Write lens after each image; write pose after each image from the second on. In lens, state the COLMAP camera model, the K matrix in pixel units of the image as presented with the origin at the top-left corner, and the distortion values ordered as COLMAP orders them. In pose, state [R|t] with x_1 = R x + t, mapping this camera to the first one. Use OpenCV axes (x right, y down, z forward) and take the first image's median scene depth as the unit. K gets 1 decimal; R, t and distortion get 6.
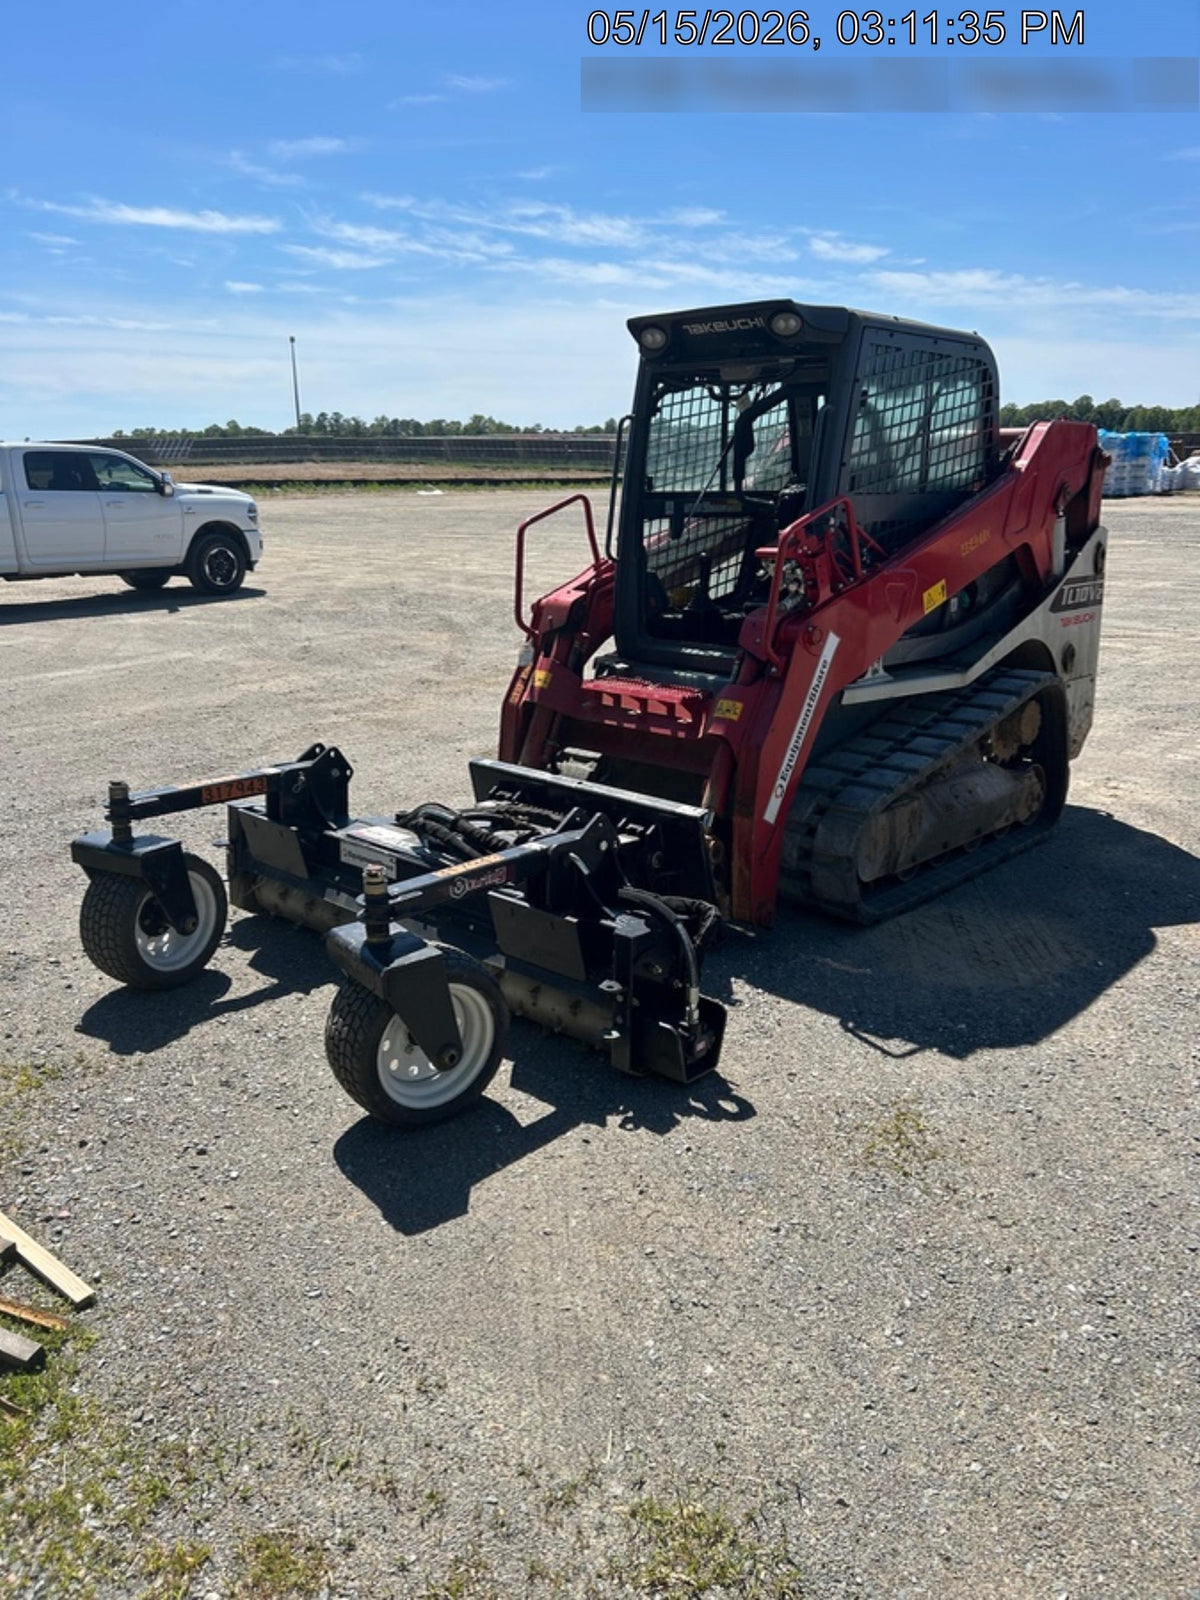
lens RADIAL K [[1207.0, 0, 614.6], [0, 1207.0, 797.1], [0, 0, 1]] dist [0.048841, -0.054127]
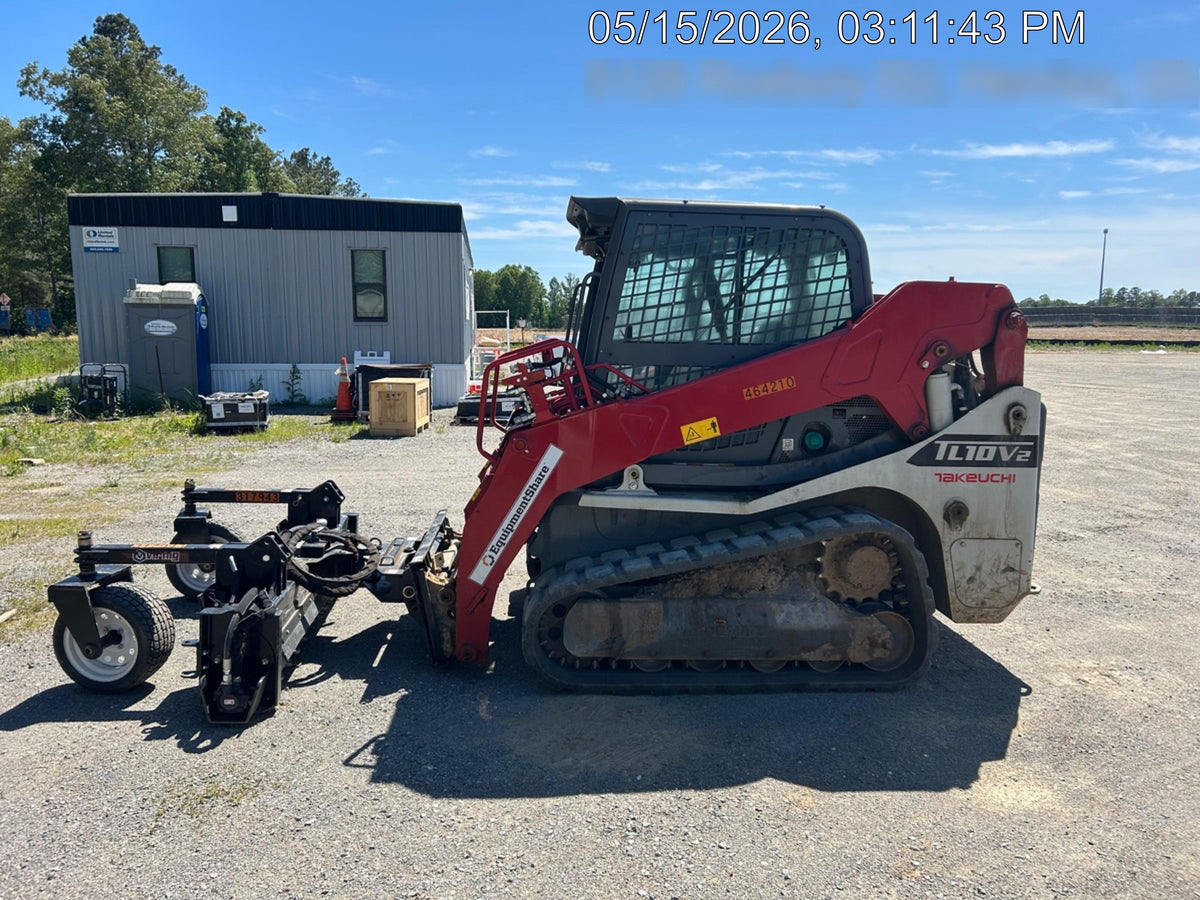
lens RADIAL K [[905.2, 0, 592.3], [0, 905.2, 450.6], [0, 0, 1]] dist [0.048841, -0.054127]
pose [[0.732336, 0.108780, -0.672198, 0.849710], [-0.196177, 0.979008, -0.055298, -0.087187], [0.652072, 0.172366, 0.738303, 0.334724]]
